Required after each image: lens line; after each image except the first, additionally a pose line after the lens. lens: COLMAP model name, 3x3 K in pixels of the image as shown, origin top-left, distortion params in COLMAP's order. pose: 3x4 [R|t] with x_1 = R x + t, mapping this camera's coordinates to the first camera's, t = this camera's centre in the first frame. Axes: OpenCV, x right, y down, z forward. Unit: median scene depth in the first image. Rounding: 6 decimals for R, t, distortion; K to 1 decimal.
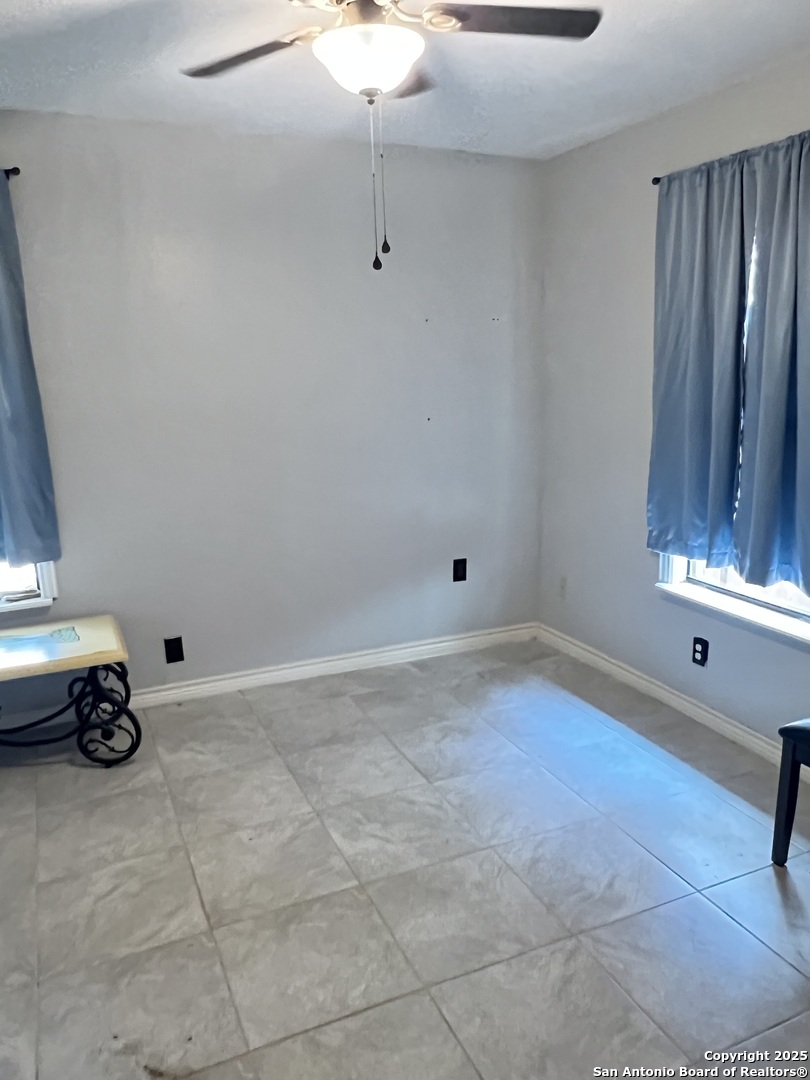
lens RADIAL K [[798.6, 0, 402.8], [0, 798.6, 541.3], [0, 0, 1]] dist [0.002747, -0.008519]
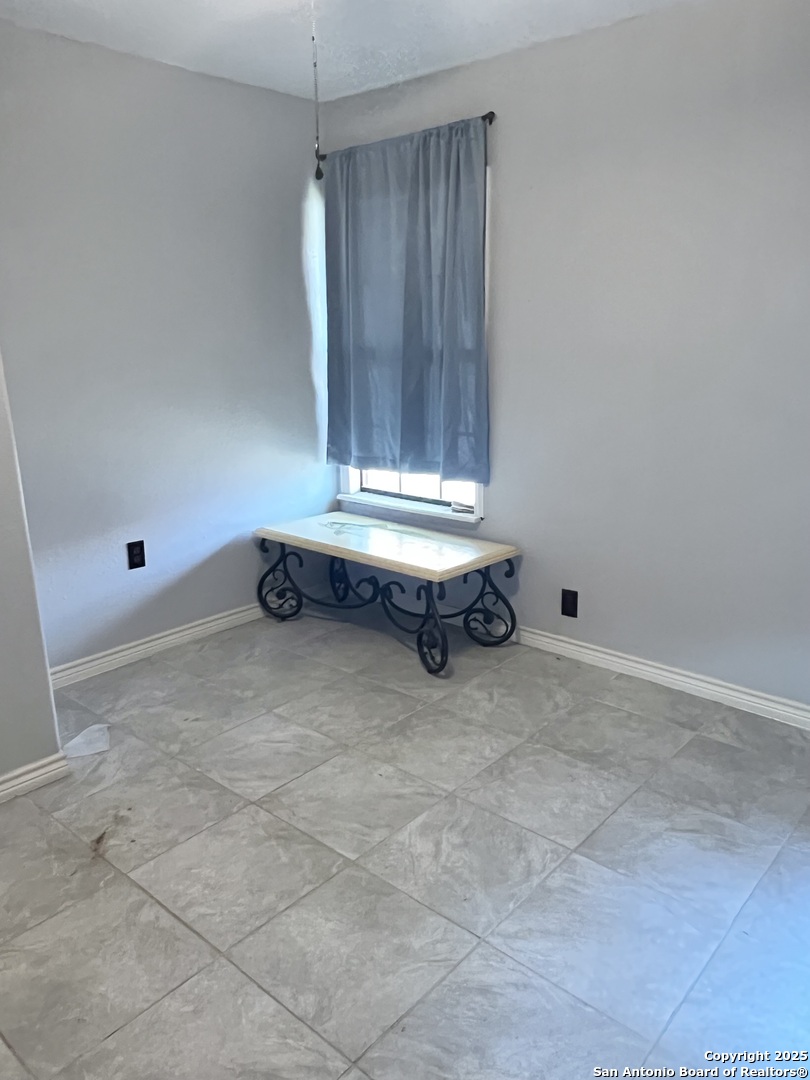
lens RADIAL K [[798.6, 0, 403.1], [0, 798.6, 541.2], [0, 0, 1]] dist [0.002747, -0.008519]
pose [[0.418870, 0.256705, -0.871006, 0.583856], [-0.196702, 0.962084, 0.188952, -0.101850], [0.886485, 0.092183, 0.453482, 0.500174]]
